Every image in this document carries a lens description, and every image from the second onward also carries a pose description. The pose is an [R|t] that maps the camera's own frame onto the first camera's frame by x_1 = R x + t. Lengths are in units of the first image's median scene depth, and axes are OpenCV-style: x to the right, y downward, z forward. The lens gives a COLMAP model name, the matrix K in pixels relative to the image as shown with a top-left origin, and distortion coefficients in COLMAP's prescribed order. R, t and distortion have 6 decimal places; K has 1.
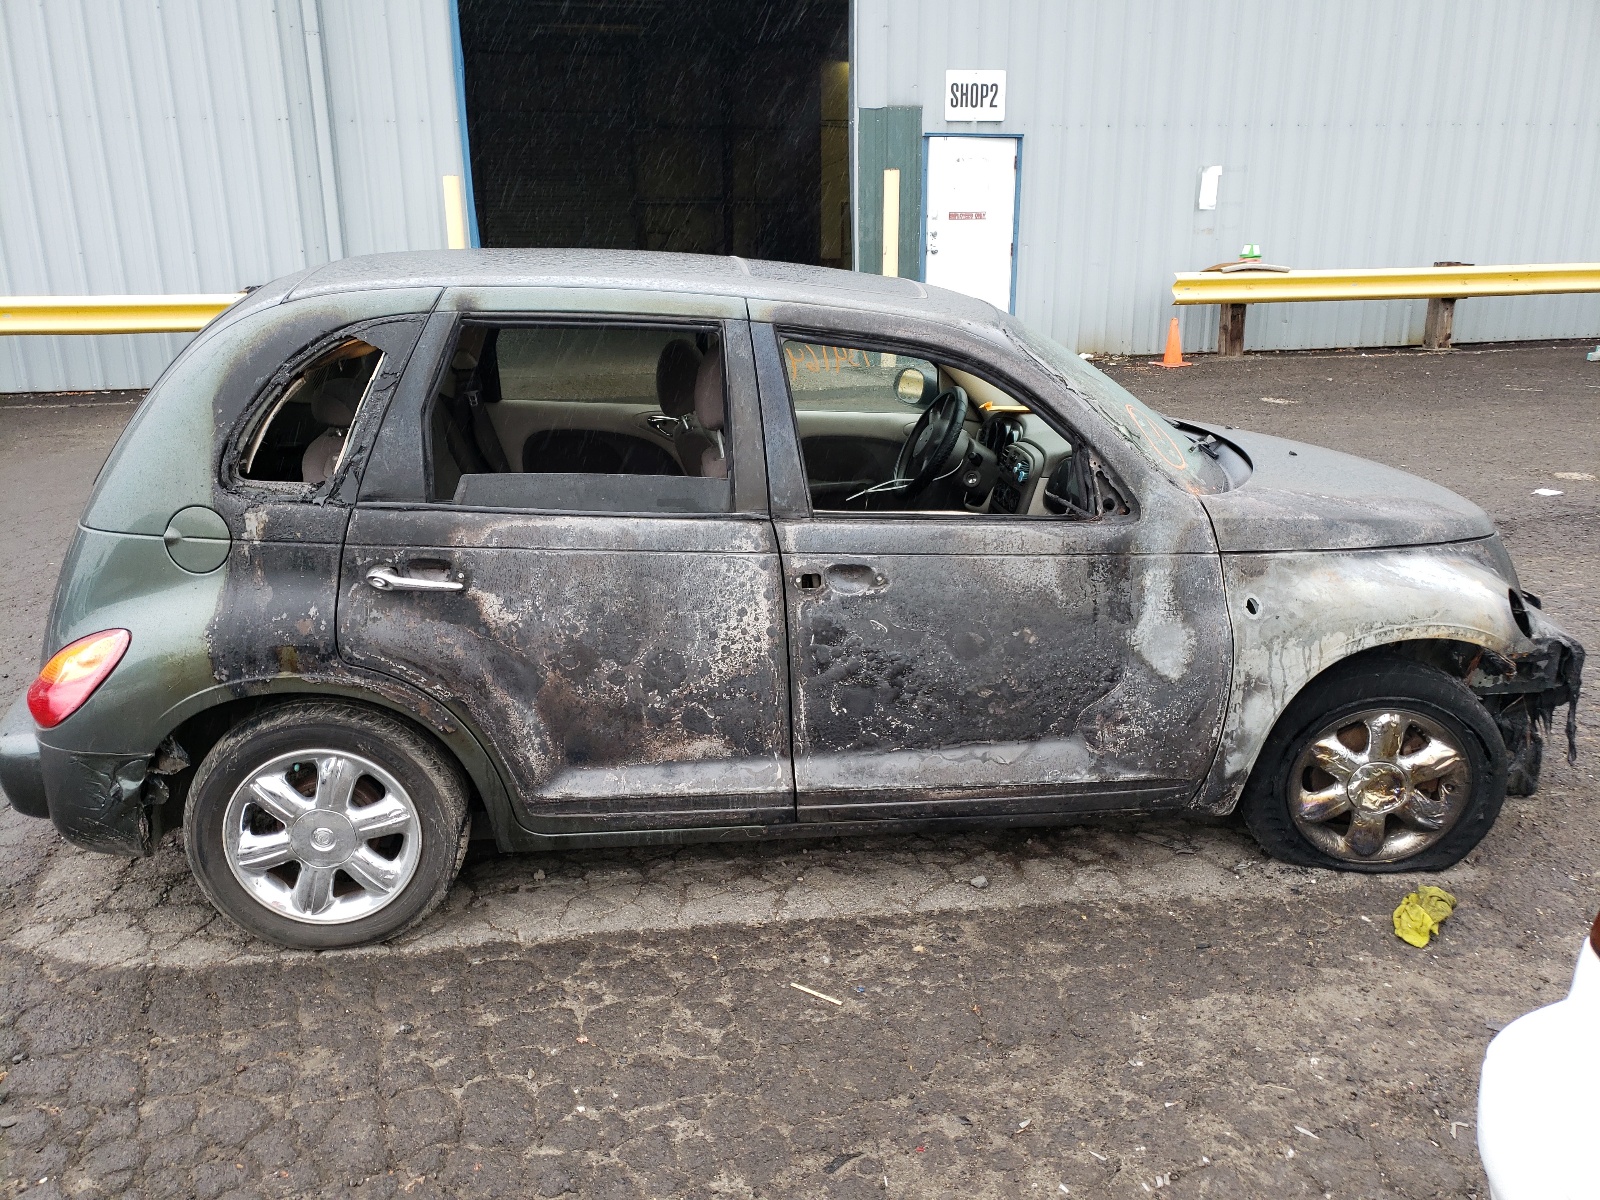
lens RADIAL K [[1208.1, 0, 800.0], [0, 1208.1, 600.0], [0, 0, 1]] dist [-0.002888, -0.001644]
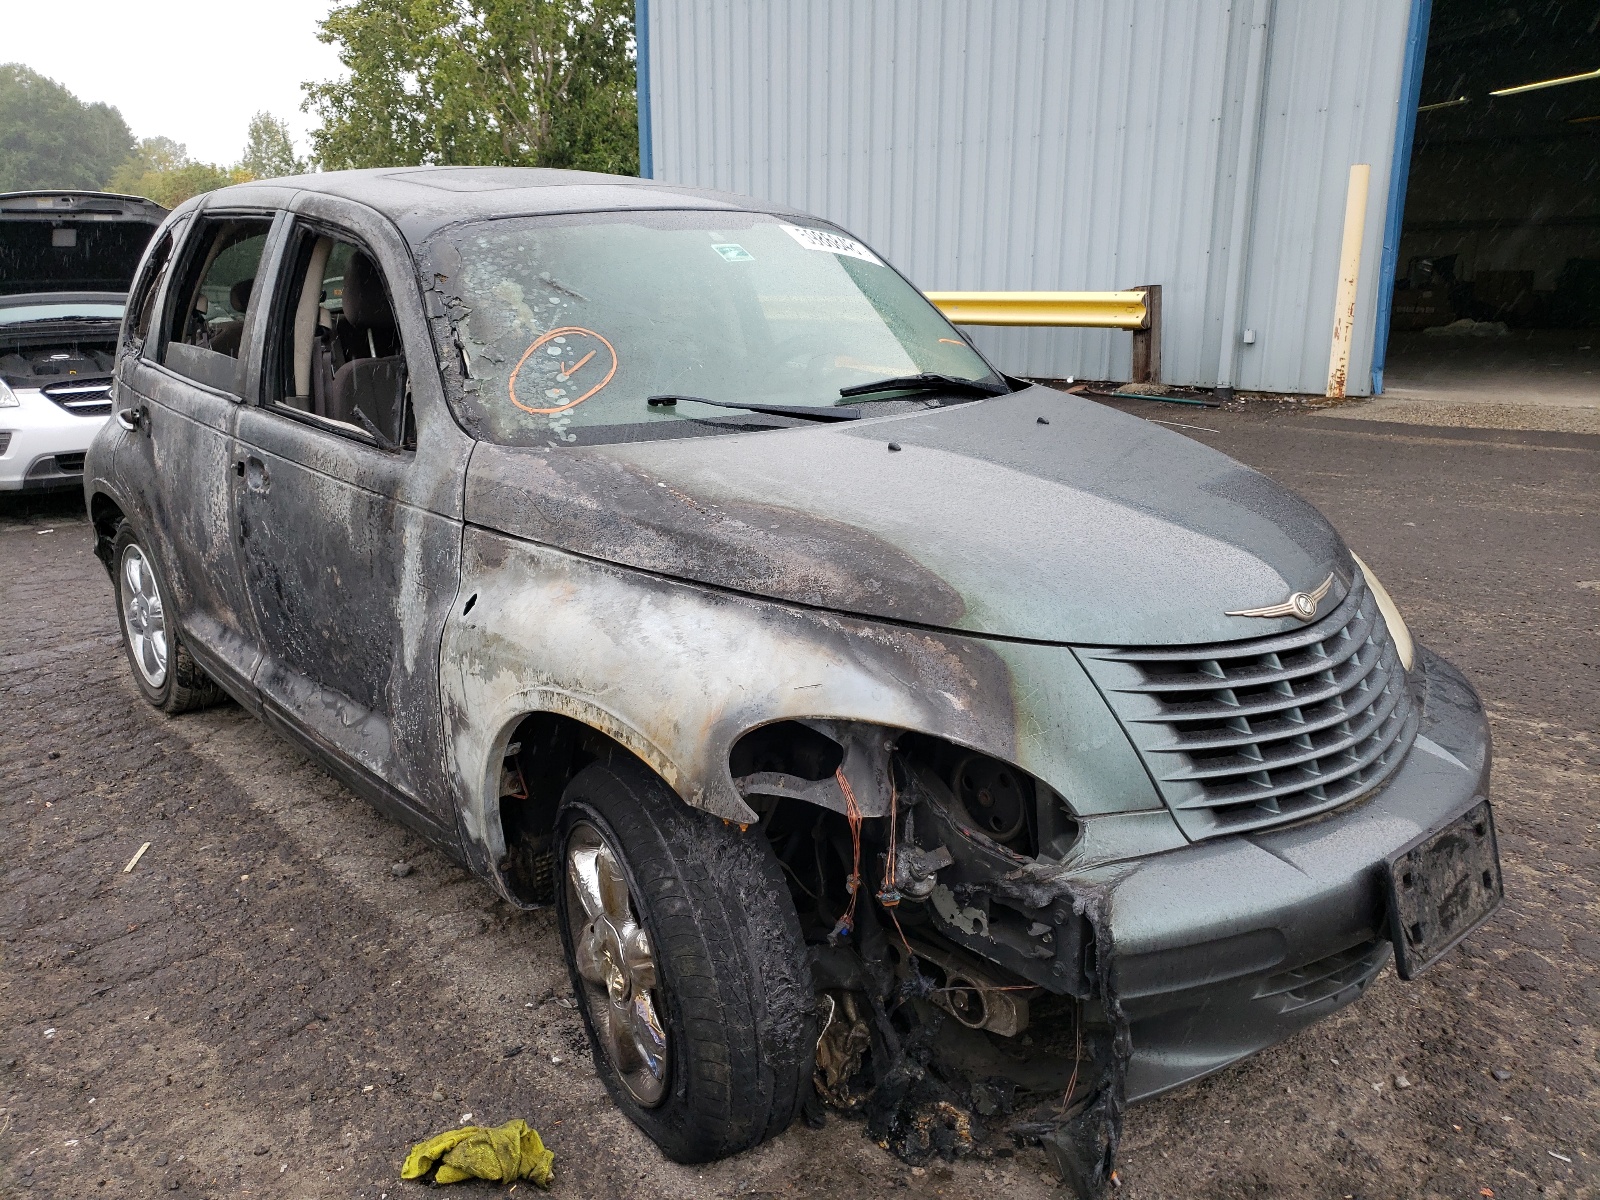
lens RADIAL K [[1235.9, 0, 800.0], [0, 1235.9, 600.0], [0, 0, 1]] dist [0.001599, -0.000401]
pose [[0.594370, 0.217245, -0.774293, 1.041020], [-0.240725, 0.966736, 0.086451, -0.105395], [0.767318, 0.135008, 0.626894, 0.694737]]
